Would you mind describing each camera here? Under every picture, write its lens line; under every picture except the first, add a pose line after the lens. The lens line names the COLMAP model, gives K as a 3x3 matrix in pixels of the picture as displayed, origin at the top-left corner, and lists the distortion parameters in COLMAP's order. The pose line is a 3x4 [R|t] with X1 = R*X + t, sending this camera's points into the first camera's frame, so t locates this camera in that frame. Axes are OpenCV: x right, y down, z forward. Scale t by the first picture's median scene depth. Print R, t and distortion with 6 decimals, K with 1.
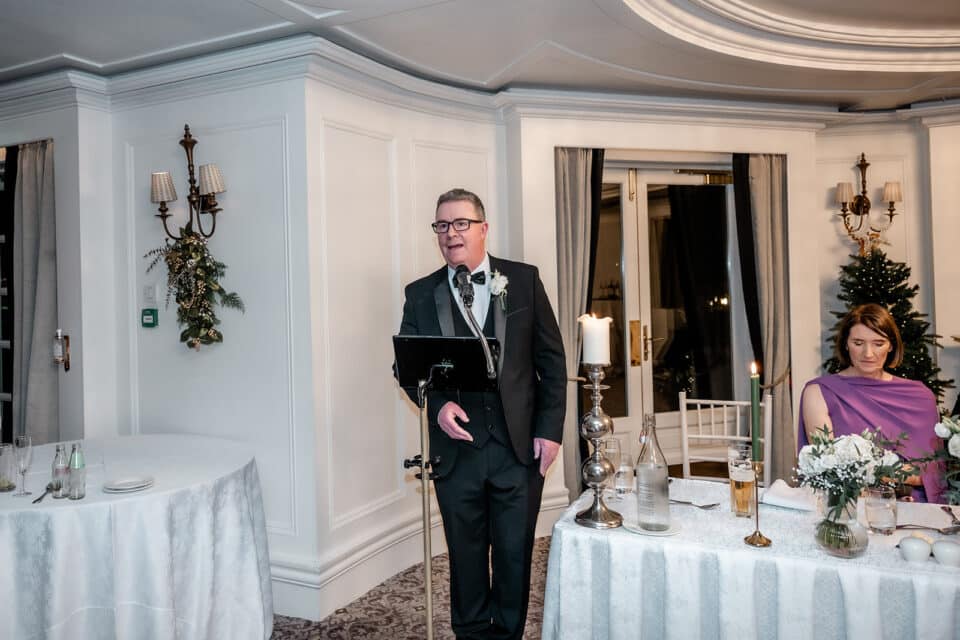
lens RADIAL K [[692.7, 0, 421.6], [0, 692.7, 303.1], [0, 0, 1]] dist [0.019248, -0.006187]
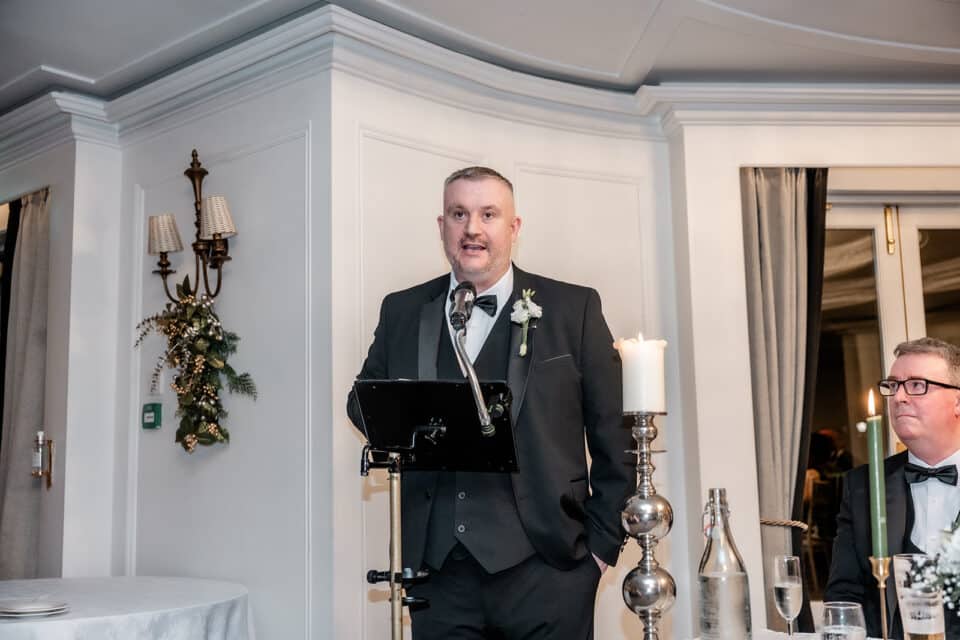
lens RADIAL K [[991.7, 0, 485.9], [0, 991.7, 362.0], [0, 0, 1]] dist [0.003379, 0.000000]
pose [[0.976789, -0.017575, -0.213483, 0.189076], [-0.008311, 0.992769, -0.119756, 0.093687], [0.214044, 0.118751, 0.969579, 0.060789]]
